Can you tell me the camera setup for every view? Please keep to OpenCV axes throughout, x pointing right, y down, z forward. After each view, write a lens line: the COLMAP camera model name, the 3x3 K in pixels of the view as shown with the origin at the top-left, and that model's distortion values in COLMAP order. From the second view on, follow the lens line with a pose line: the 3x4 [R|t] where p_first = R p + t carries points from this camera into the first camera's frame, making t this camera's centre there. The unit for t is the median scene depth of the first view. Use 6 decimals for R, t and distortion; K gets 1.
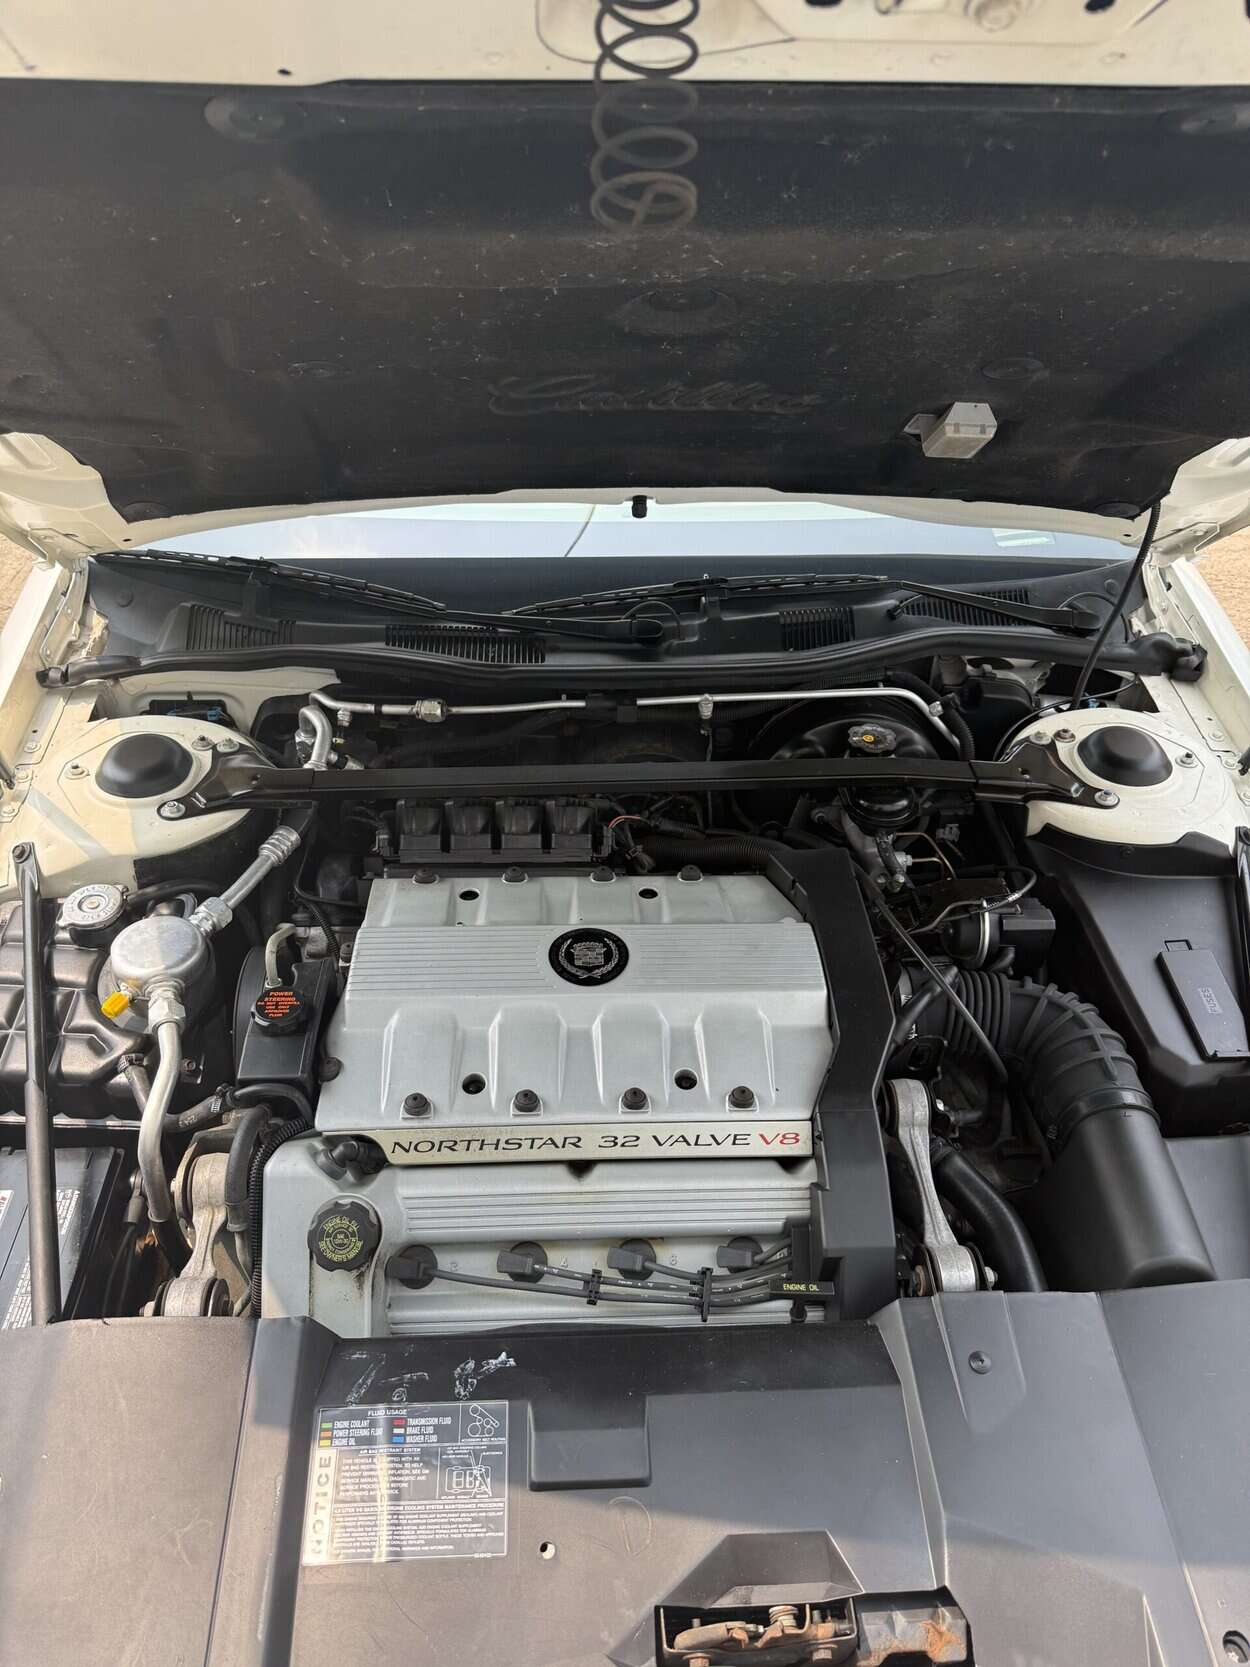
lens RADIAL K [[1139.2, 0, 625.0], [0, 1139.2, 833.5], [0, 0, 1]] dist [0.154594, -0.350754]
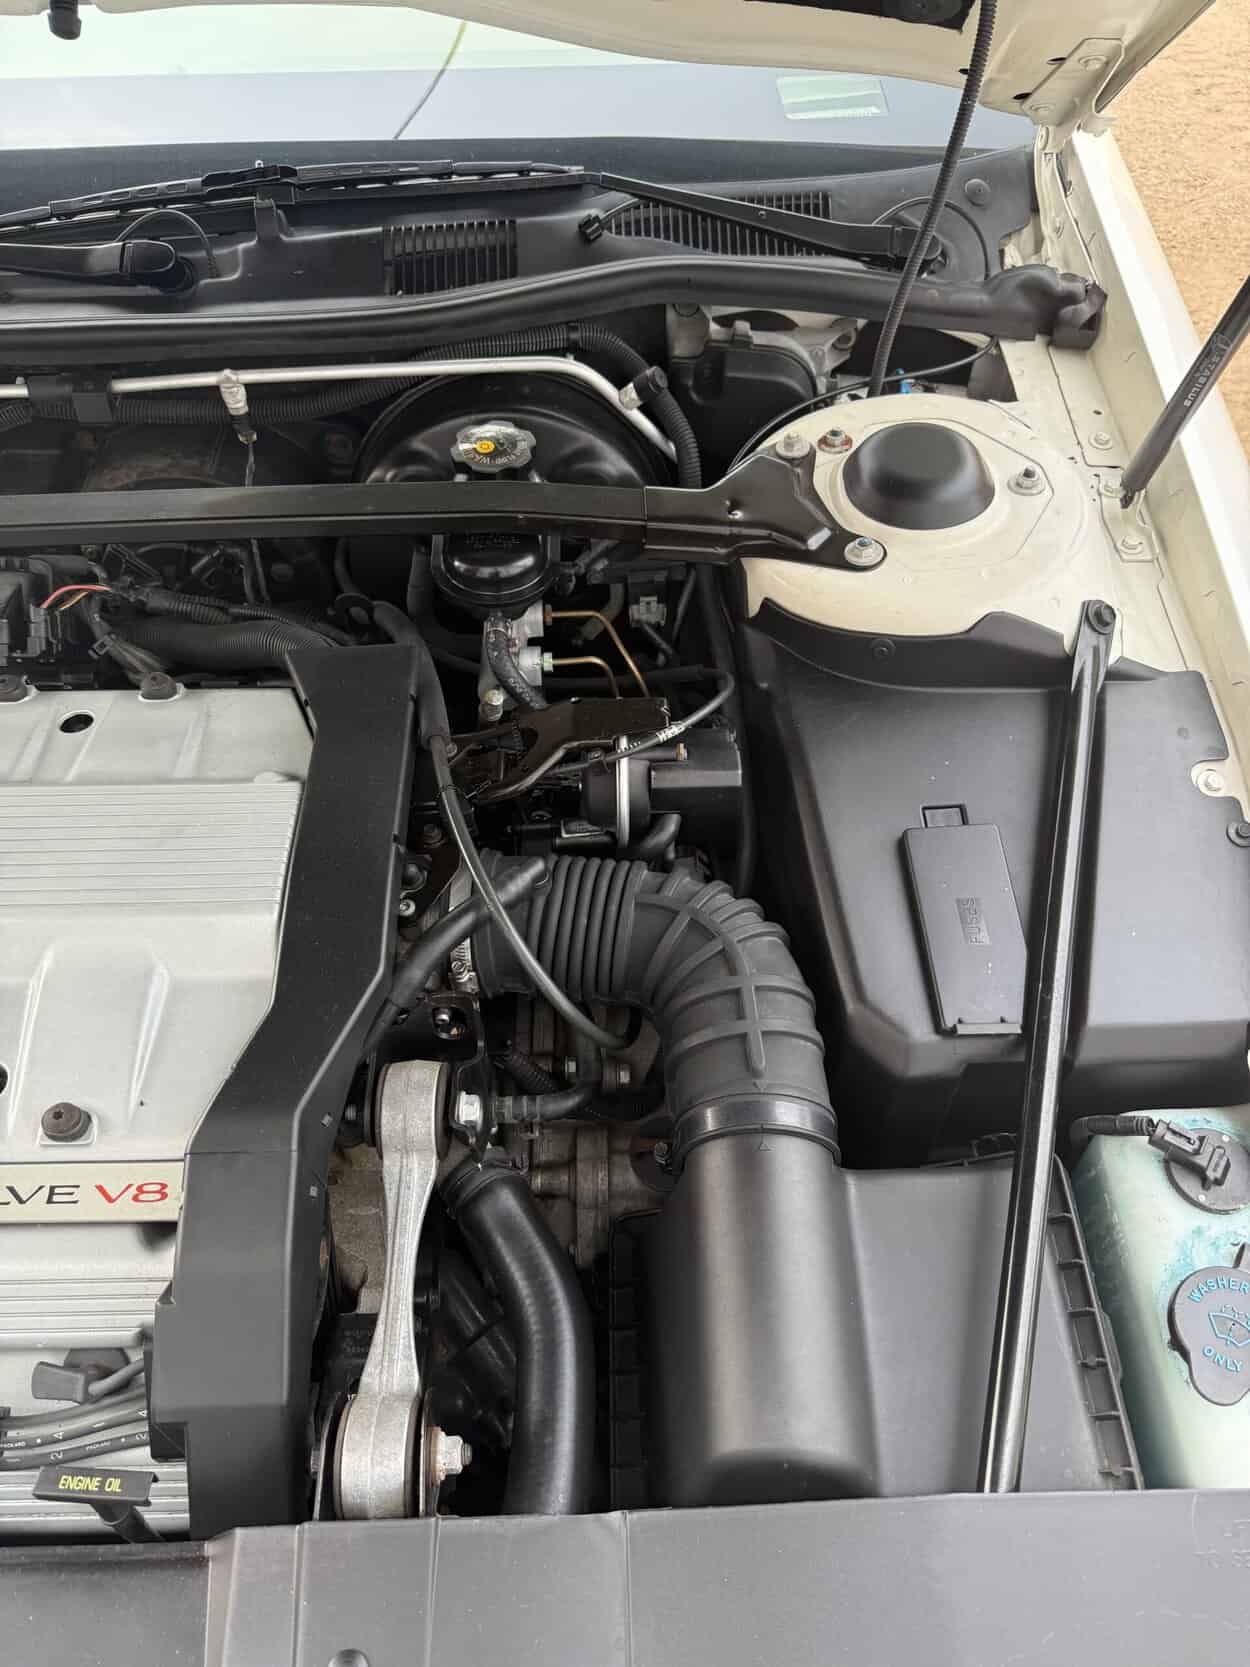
lens RADIAL K [[1176.8, 0, 625.0], [0, 1176.8, 833.5], [0, 0, 1]] dist [0.052607, -0.101604]
pose [[0.999689, -0.001099, -0.024920, 0.329602], [0.006400, 0.976890, 0.213648, -0.021205], [0.024110, -0.213741, 0.976593, 0.413311]]
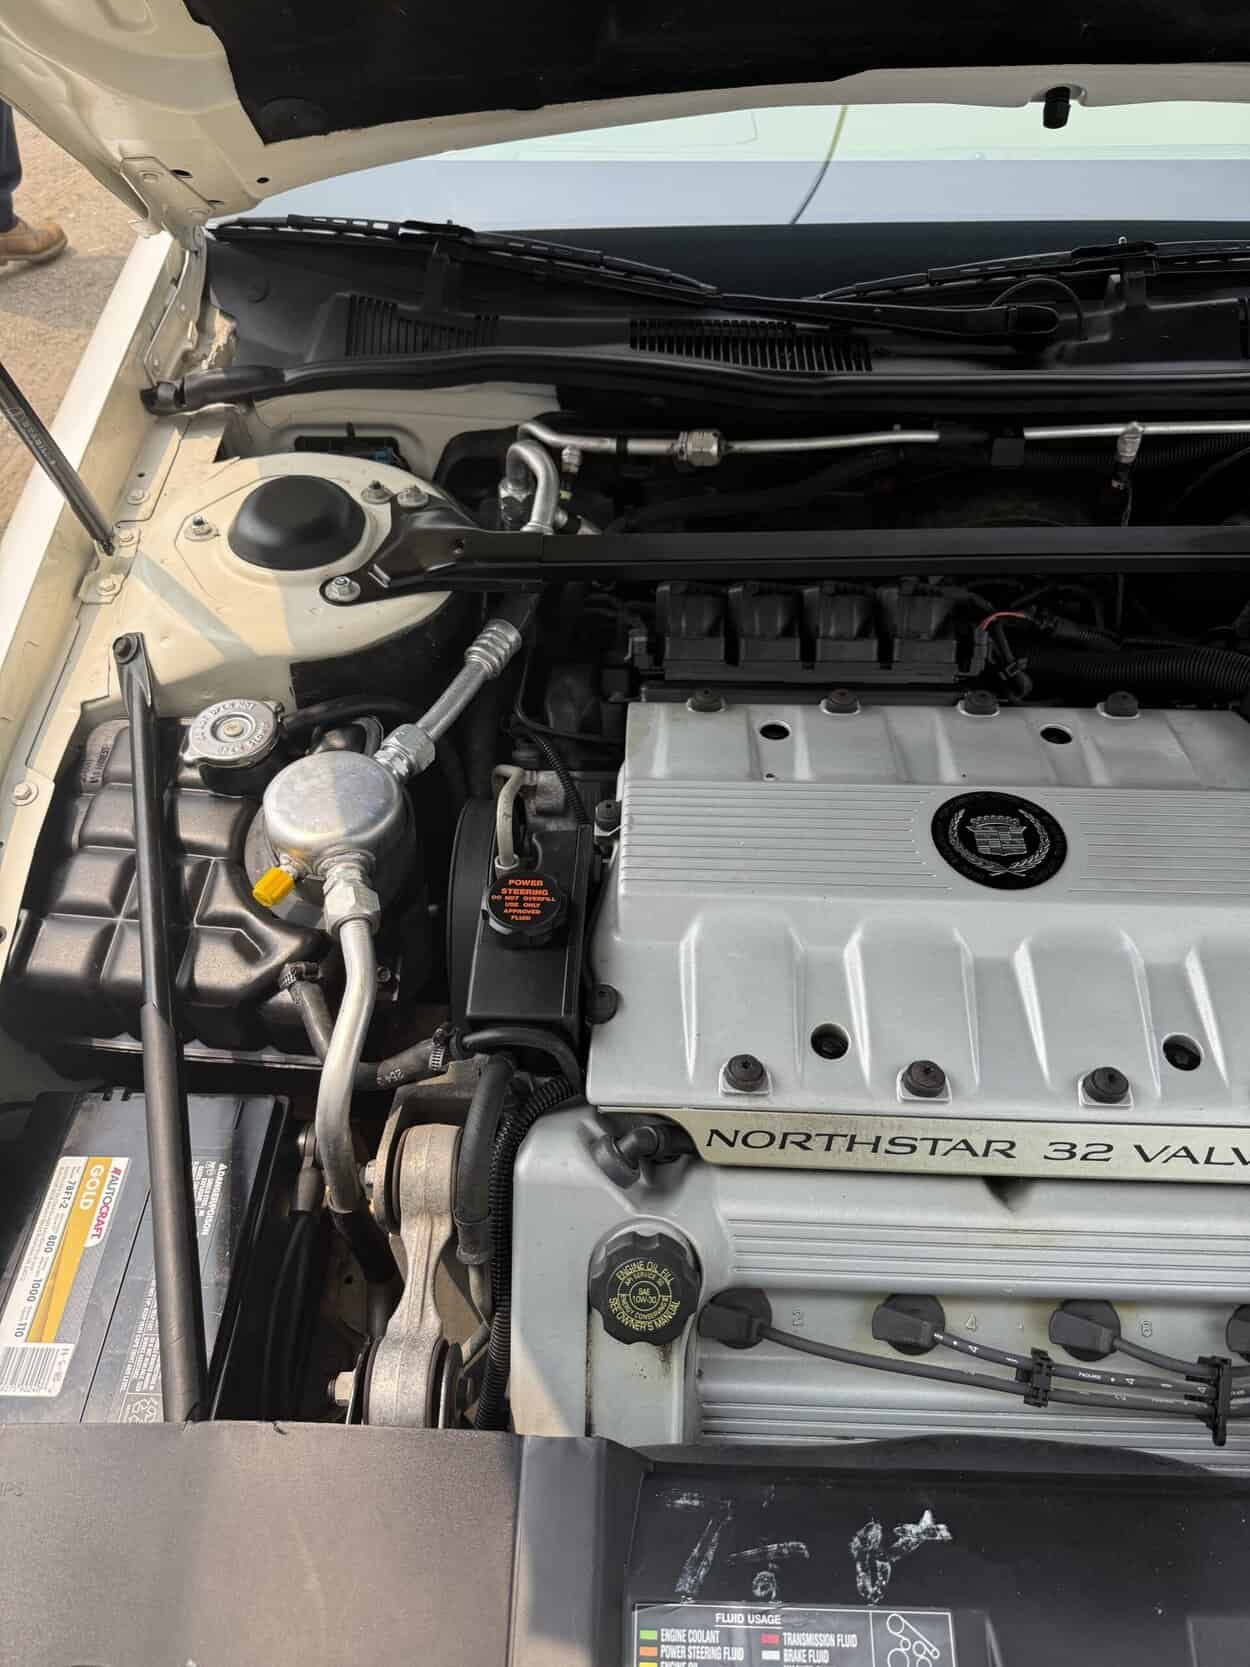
lens RADIAL K [[1176.8, 0, 625.0], [0, 1176.8, 833.5], [0, 0, 1]] dist [0.052607, -0.101604]
pose [[0.994696, 0.037349, -0.095833, -0.159701], [-0.022101, 0.987589, 0.155499, 0.009131], [0.100452, -0.152557, 0.983176, 0.328235]]
